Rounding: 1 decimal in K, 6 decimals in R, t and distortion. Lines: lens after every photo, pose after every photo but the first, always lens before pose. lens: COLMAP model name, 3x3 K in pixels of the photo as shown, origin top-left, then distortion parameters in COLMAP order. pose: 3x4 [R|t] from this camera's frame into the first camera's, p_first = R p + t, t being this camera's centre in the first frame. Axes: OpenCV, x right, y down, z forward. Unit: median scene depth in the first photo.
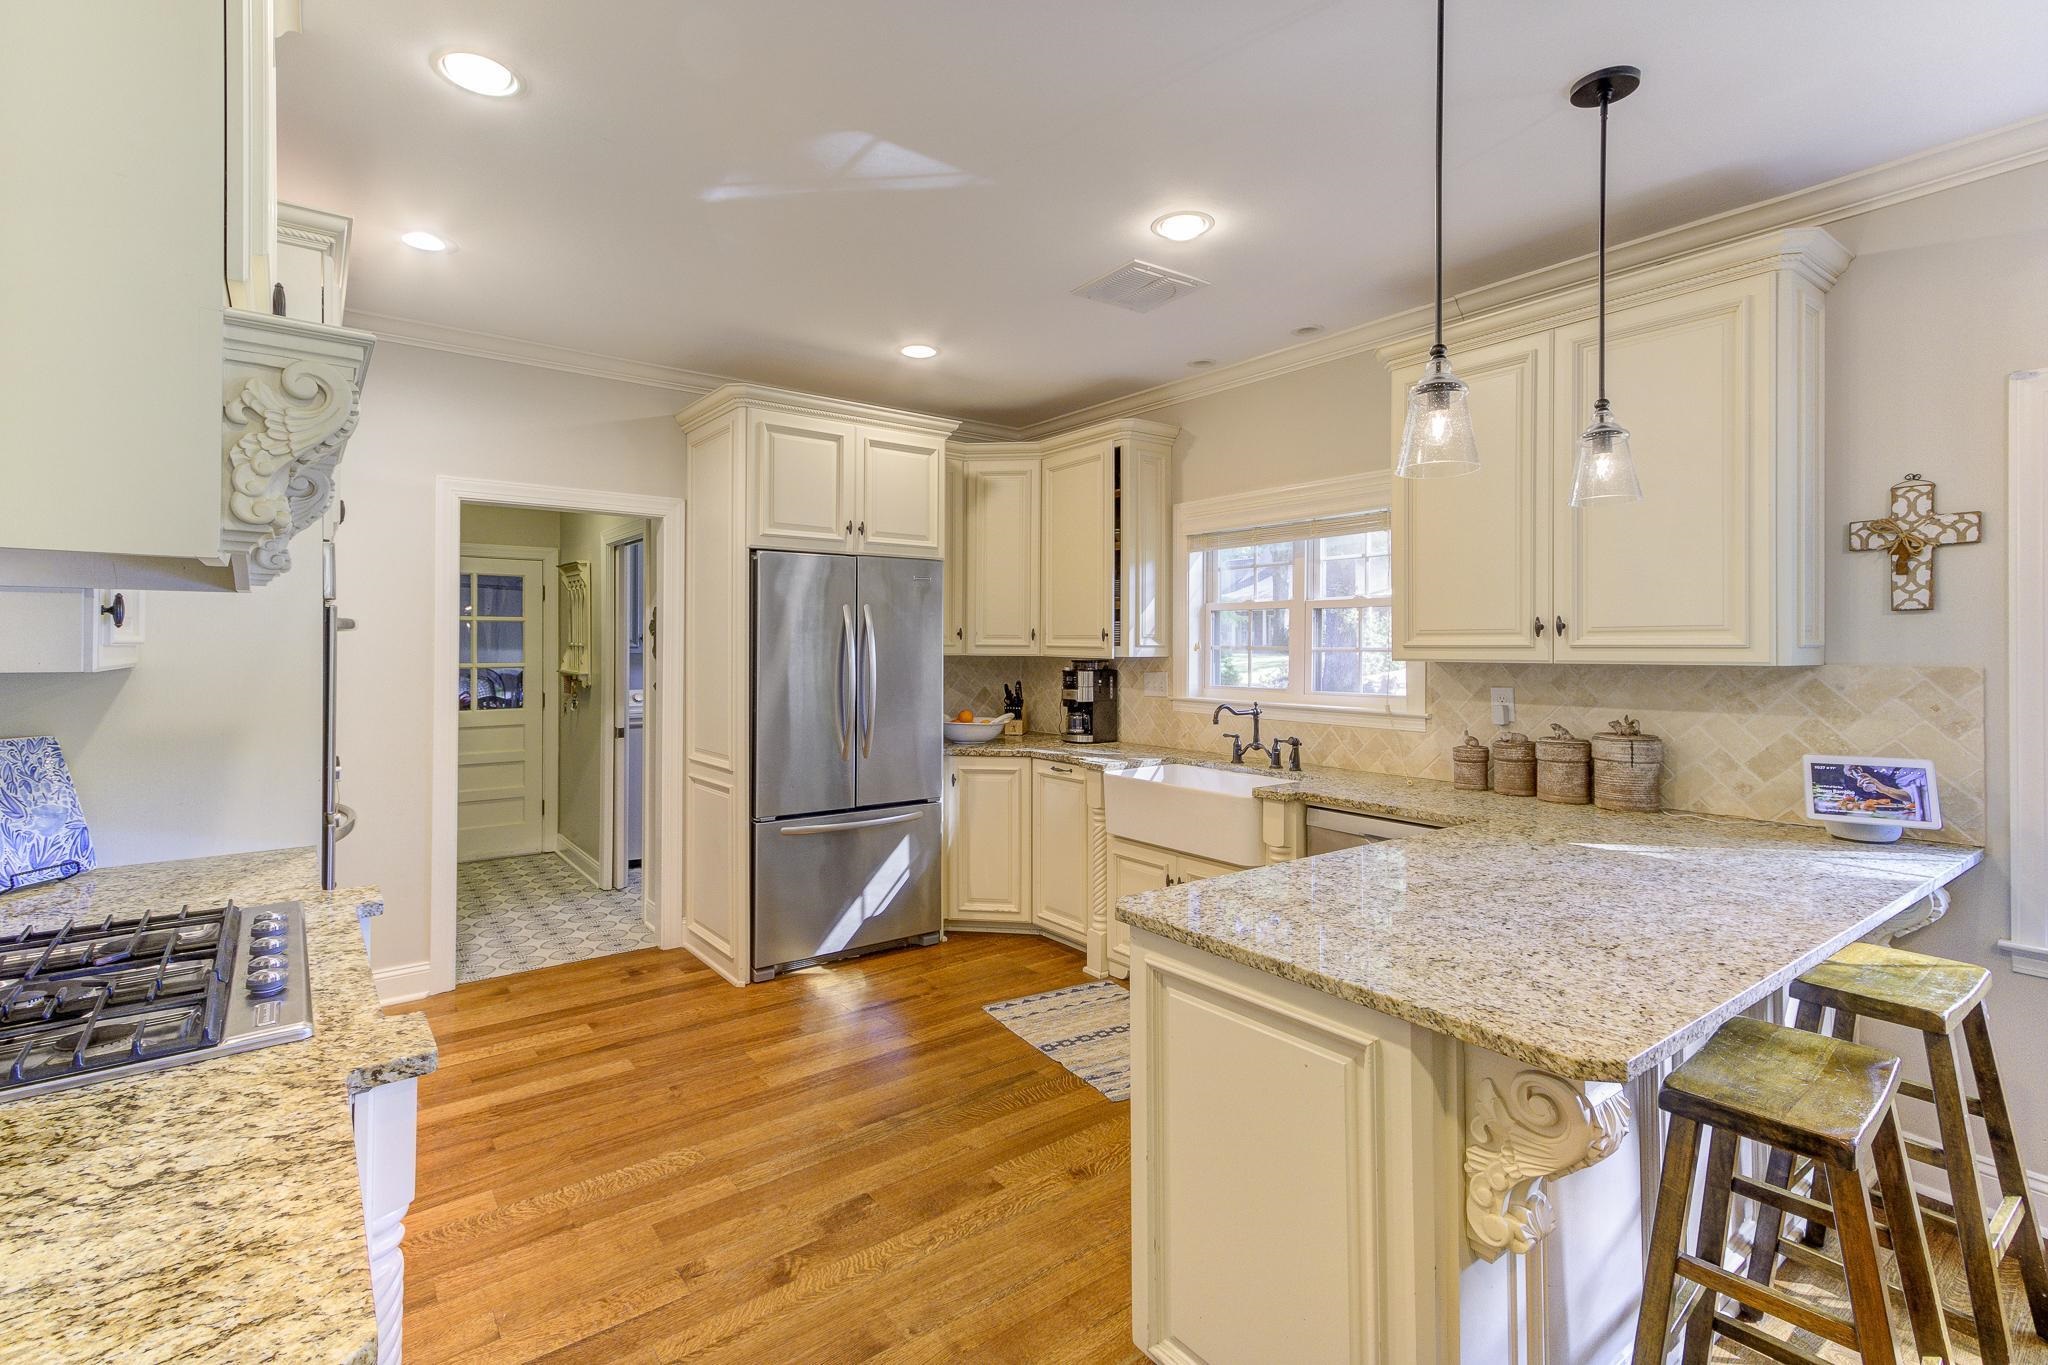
lens RADIAL K [[953.9, 0, 1021.1], [0, 953.9, 642.2], [0, 0, 1]] dist [0.026278, -0.000378]
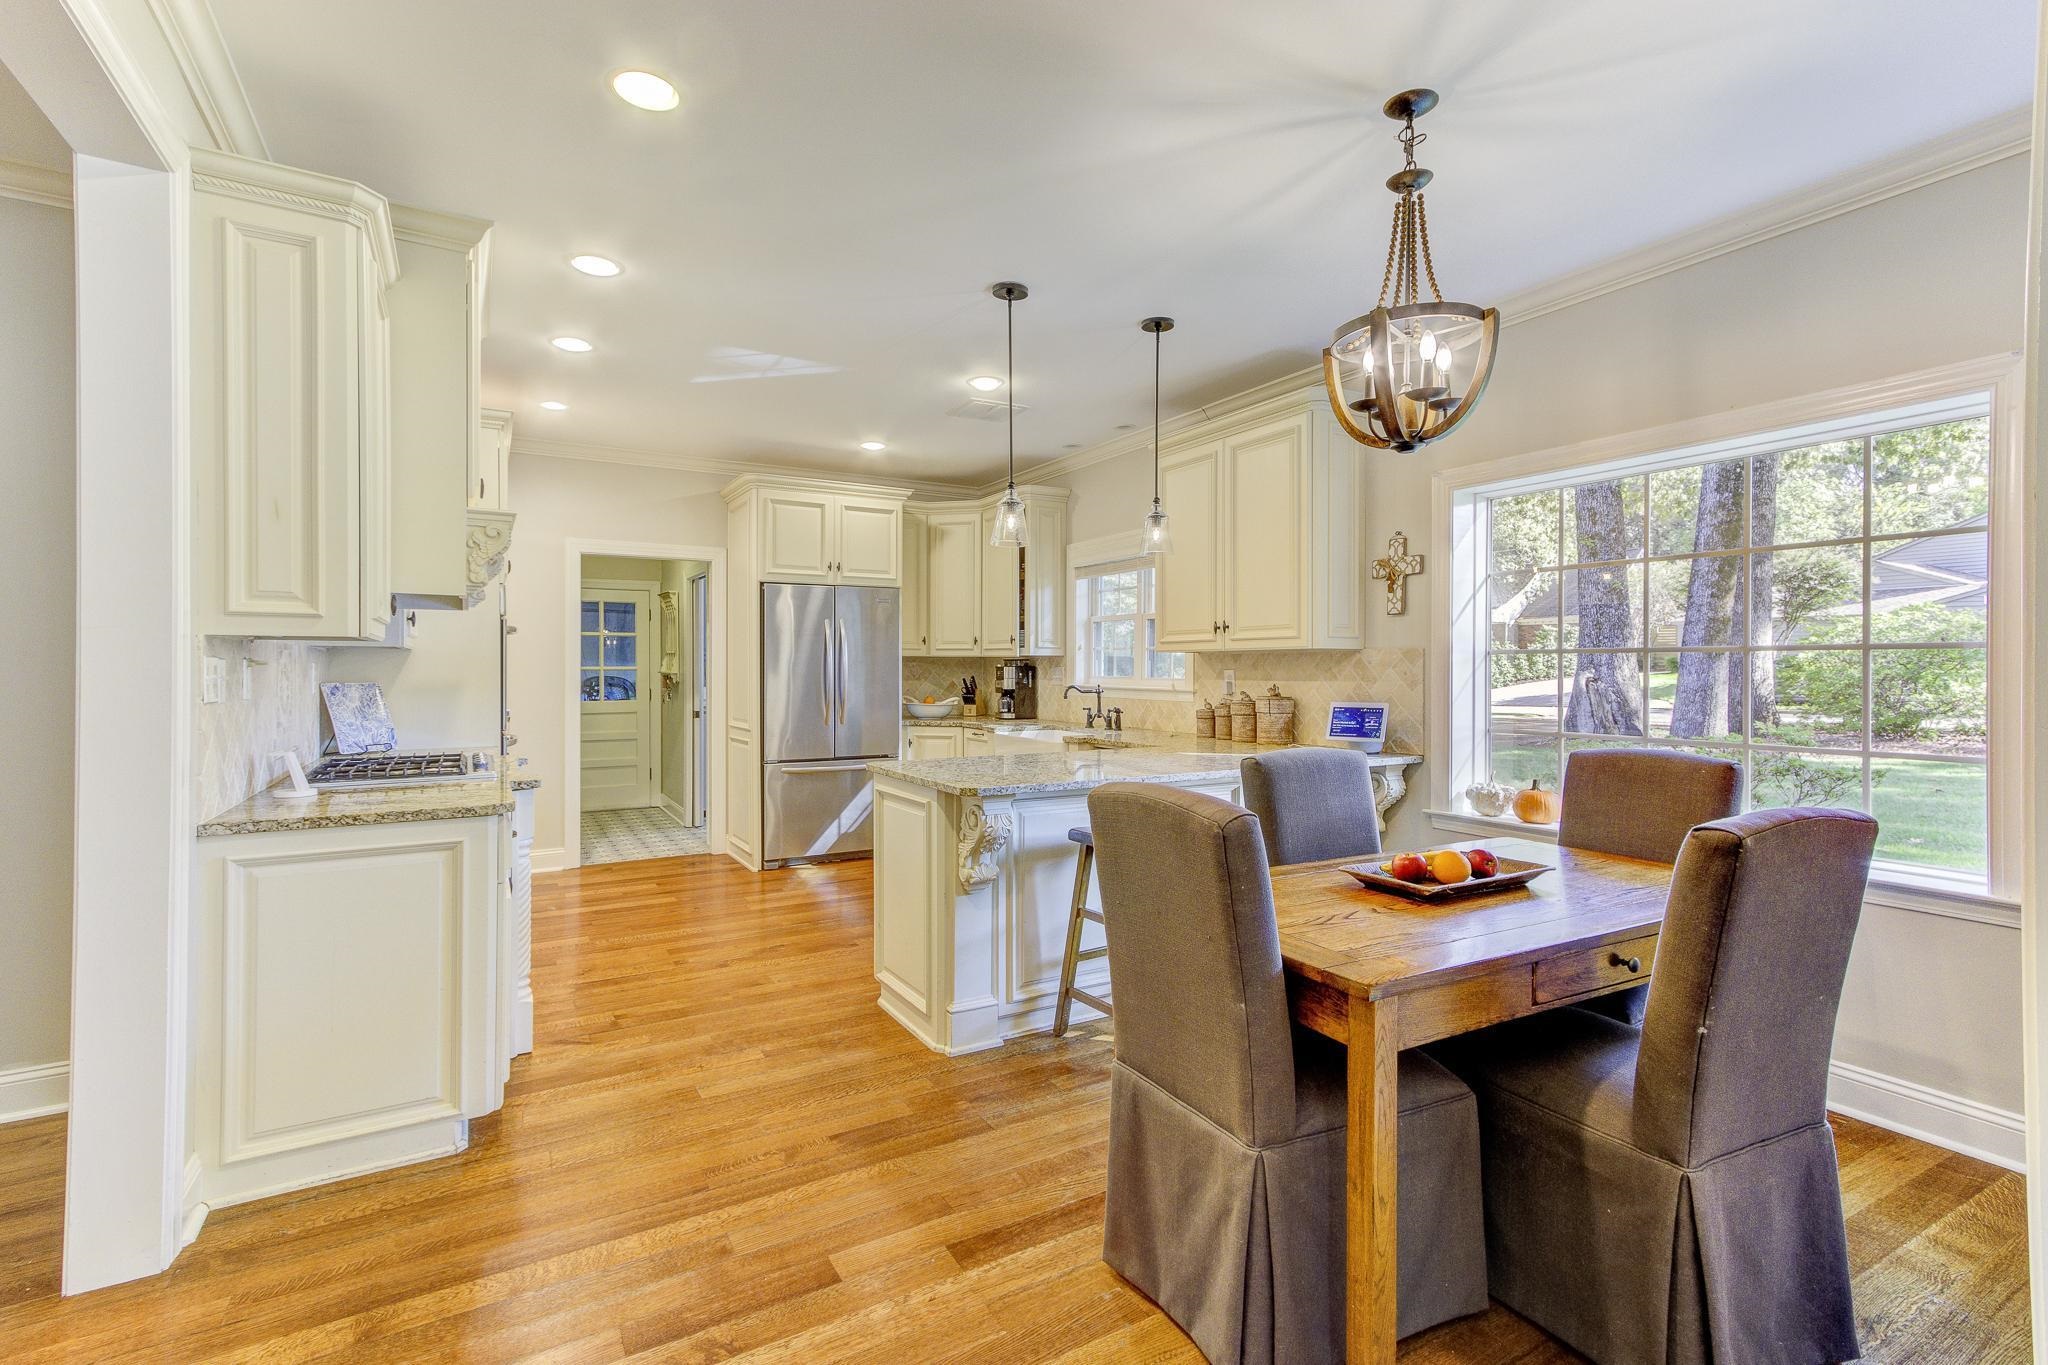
lens RADIAL K [[953.9, 0, 1023.3], [0, 953.9, 668.7], [0, 0, 1]] dist [0.026278, -0.000378]
pose [[0.991878, -0.001753, -0.127179, 0.317769], [0.002408, 0.999985, 0.004999, 0.031836], [0.127168, -0.005265, 0.991867, -0.439223]]
